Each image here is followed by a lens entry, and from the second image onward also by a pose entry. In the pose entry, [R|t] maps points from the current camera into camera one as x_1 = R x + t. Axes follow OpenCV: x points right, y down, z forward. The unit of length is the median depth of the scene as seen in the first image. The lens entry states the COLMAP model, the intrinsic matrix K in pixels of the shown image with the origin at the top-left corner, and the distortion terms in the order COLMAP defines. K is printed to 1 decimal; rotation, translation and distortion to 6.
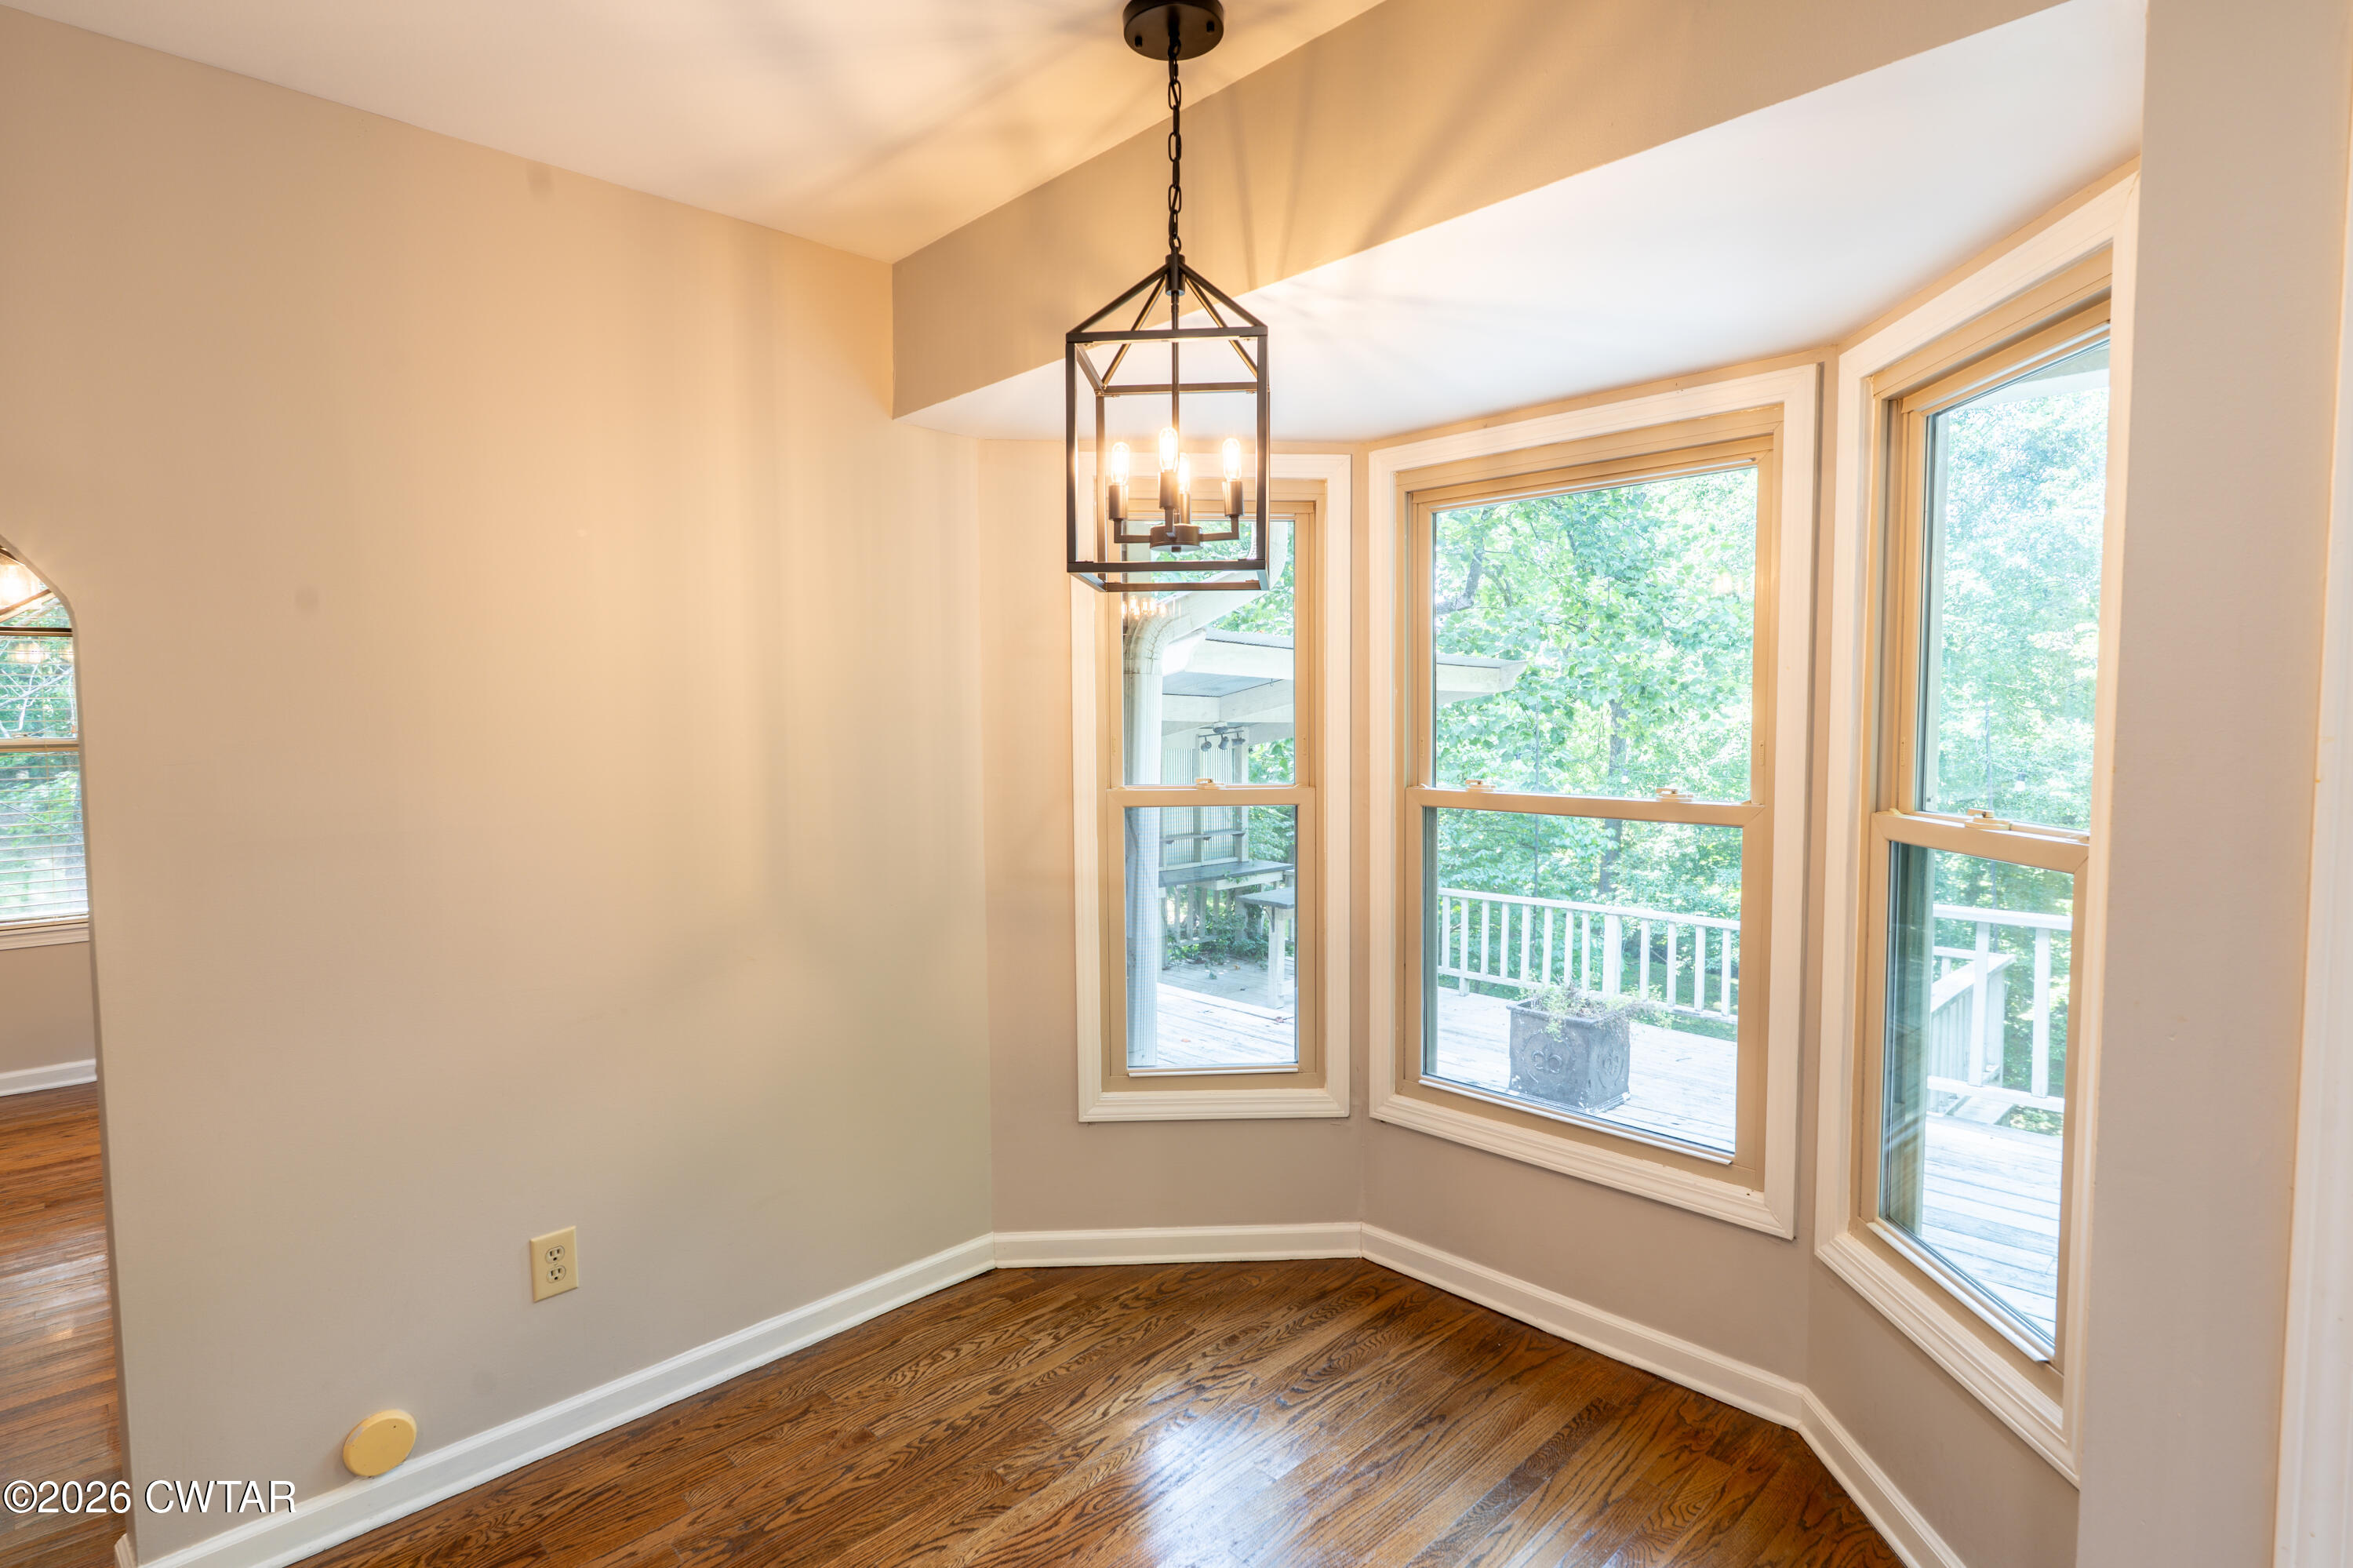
lens RADIAL K [[1154.5, 0, 1177.6], [0, 1154.5, 783.9], [0, 0, 1]] dist [-0.001619, -0.000326]
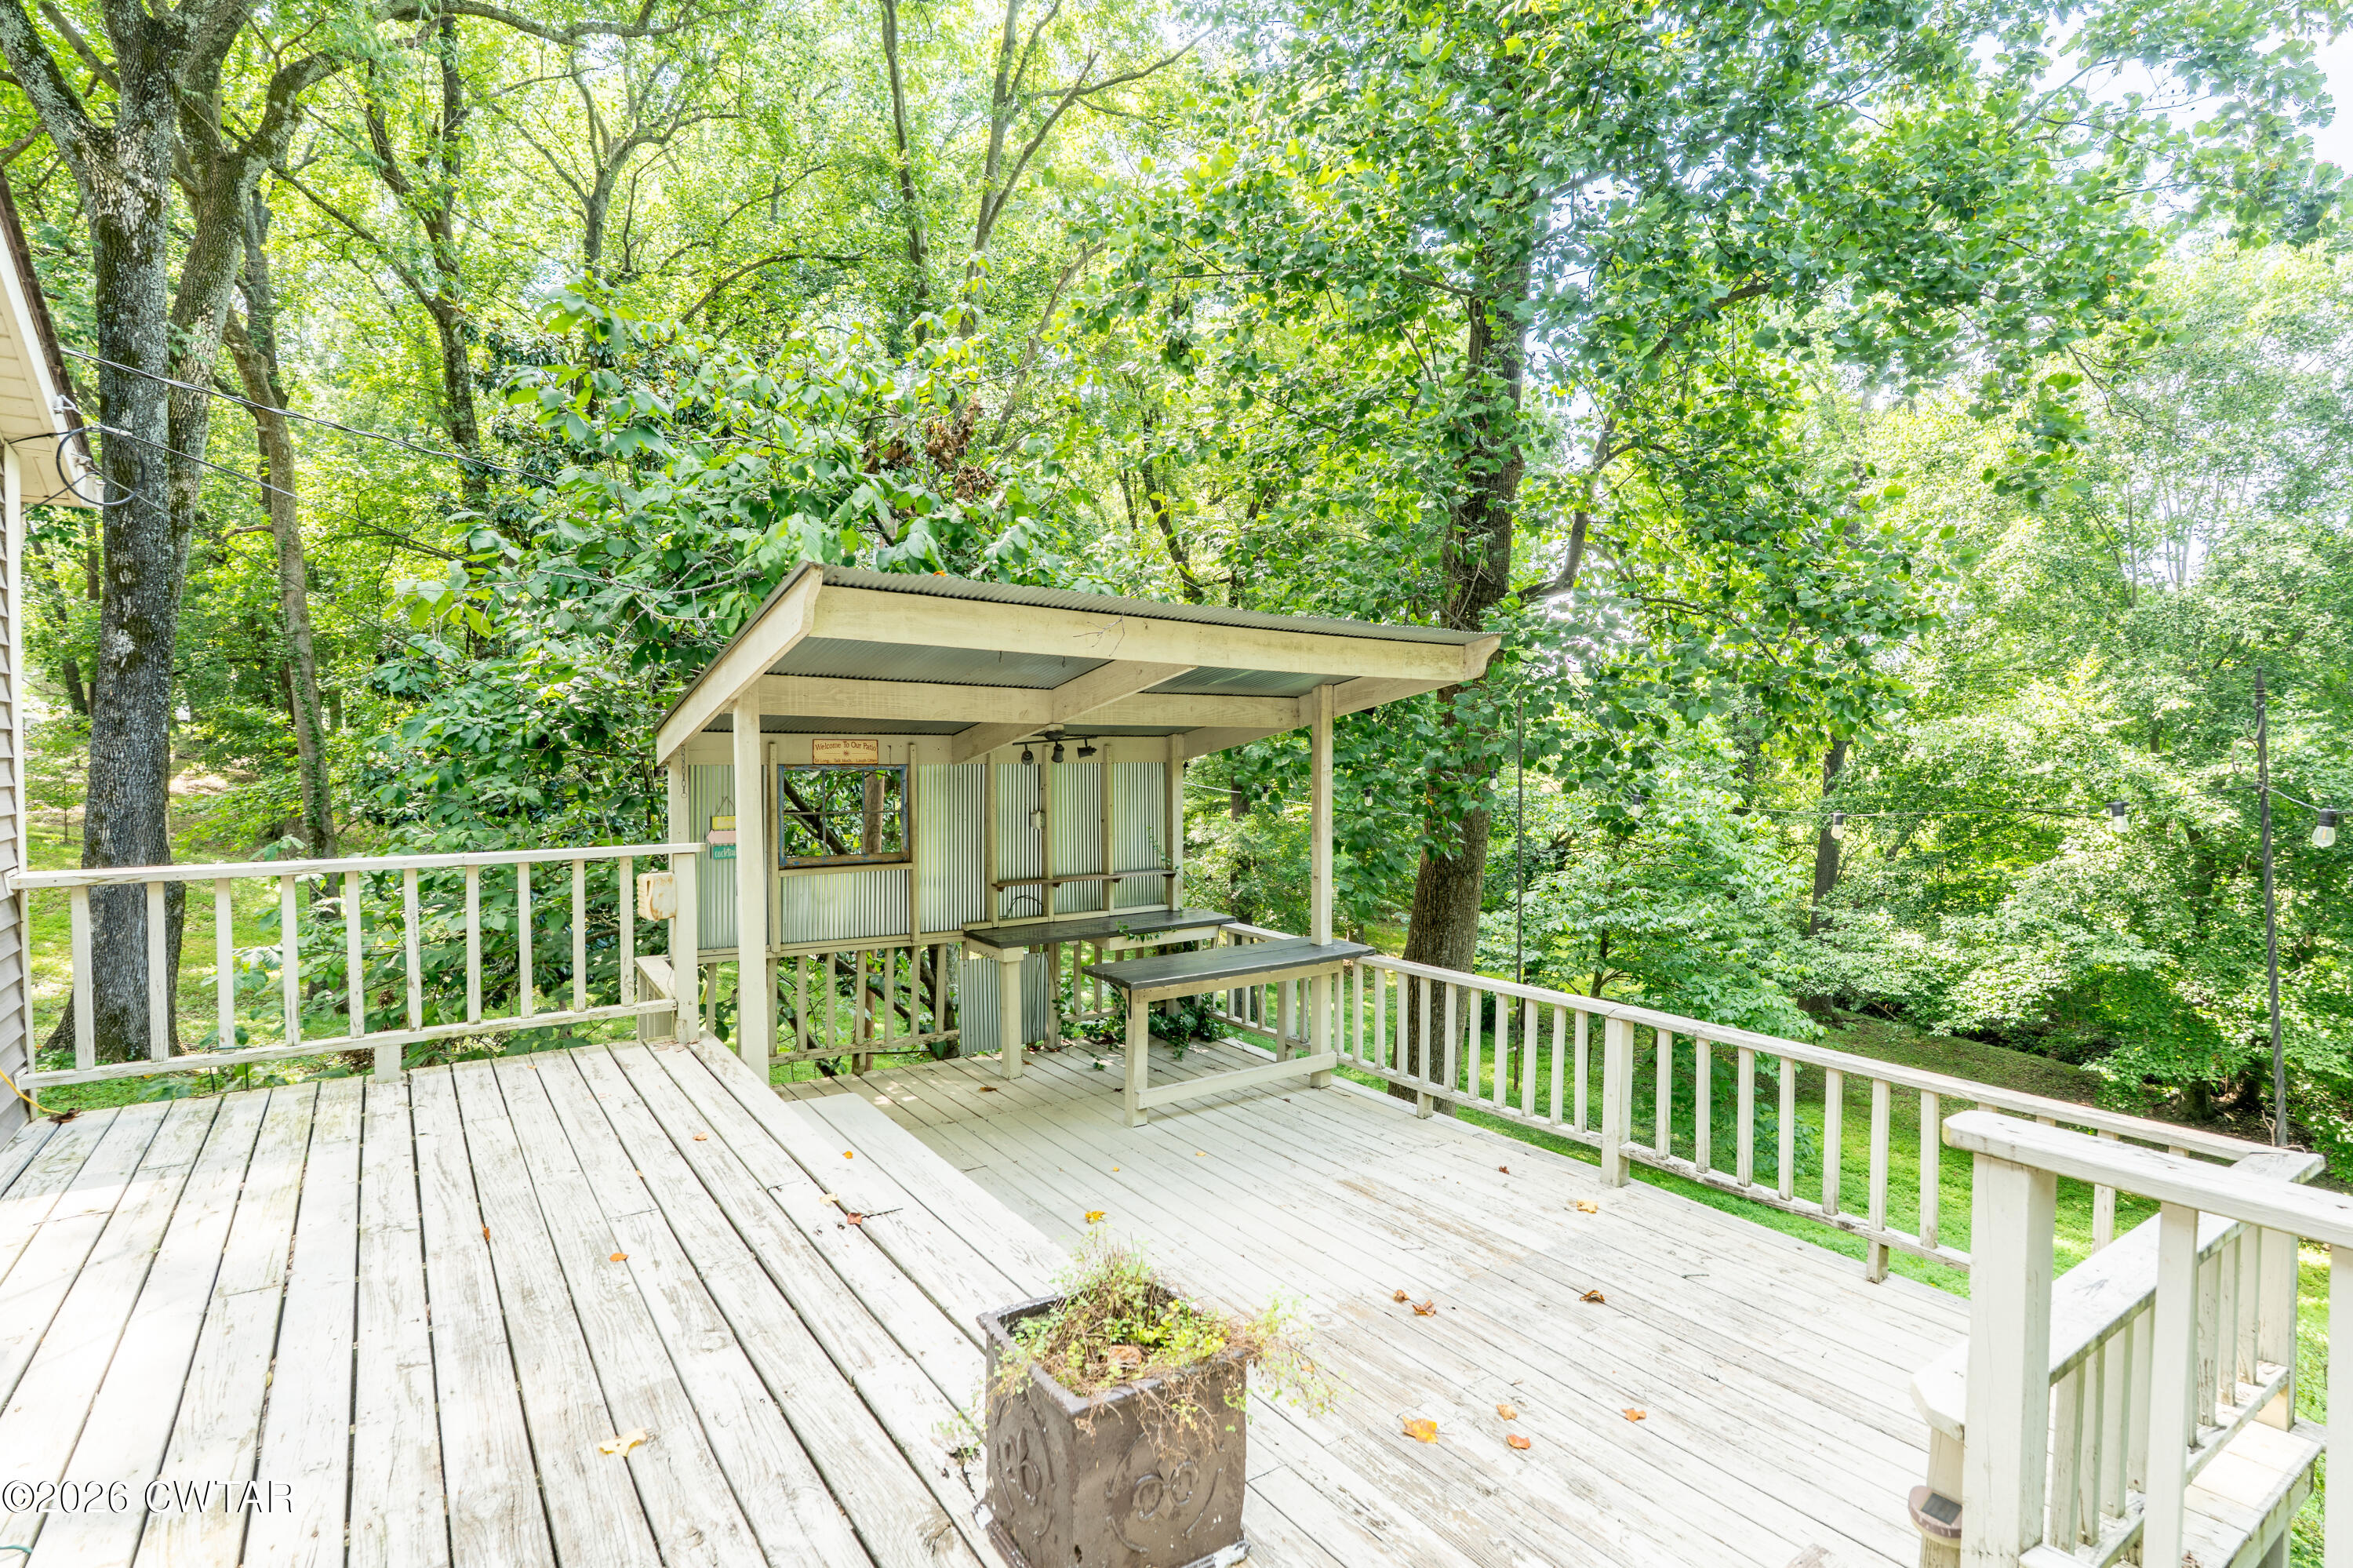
lens RADIAL K [[1154.5, 0, 1173.0], [0, 1154.5, 784.1], [0, 0, 1]] dist [-0.001619, -0.000326]
pose [[0.983912, 0.013334, -0.178158, 0.180786], [-0.015753, 0.999802, -0.012174, -0.006791], [0.177960, 0.014784, 0.983927, 0.227294]]
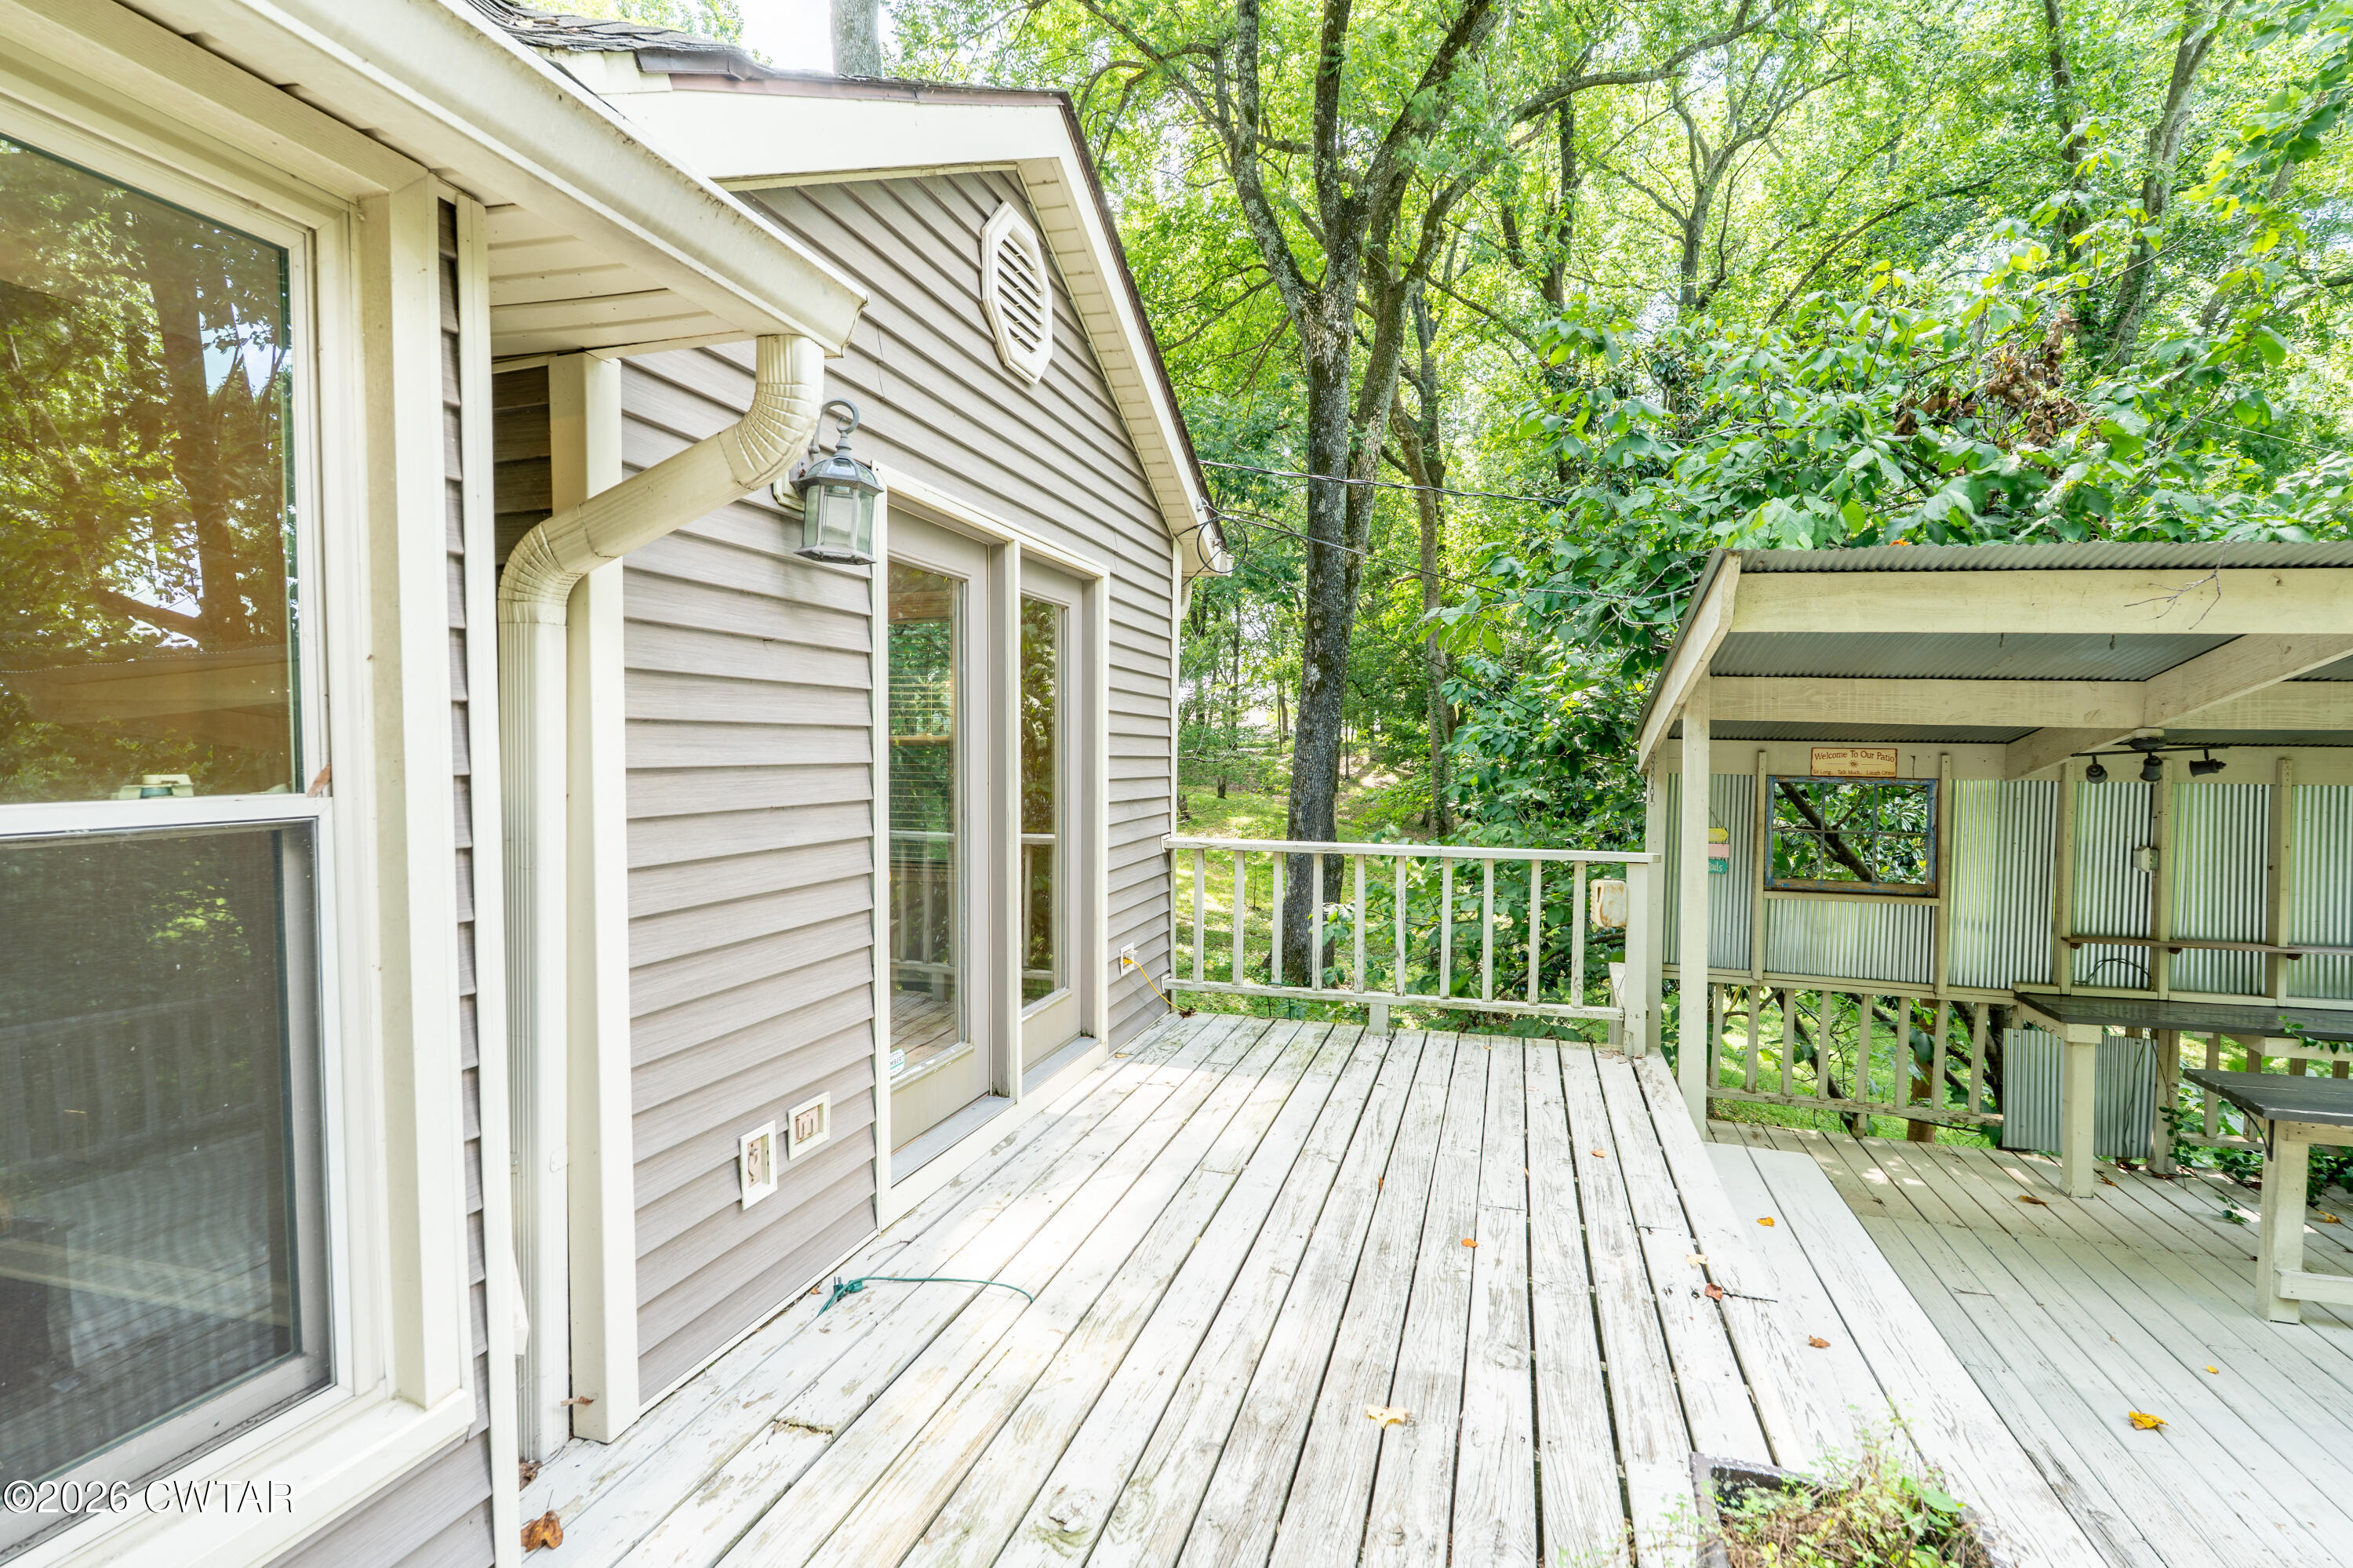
lens RADIAL K [[1154.5, 0, 1175.3], [0, 1154.5, 782.6], [0, 0, 1]] dist [-0.001619, -0.000326]
pose [[0.485133, 0.037742, -0.873625, 0.213290], [-0.055436, 0.998386, 0.012348, -0.008607], [0.872681, 0.042440, 0.486442, 0.269081]]
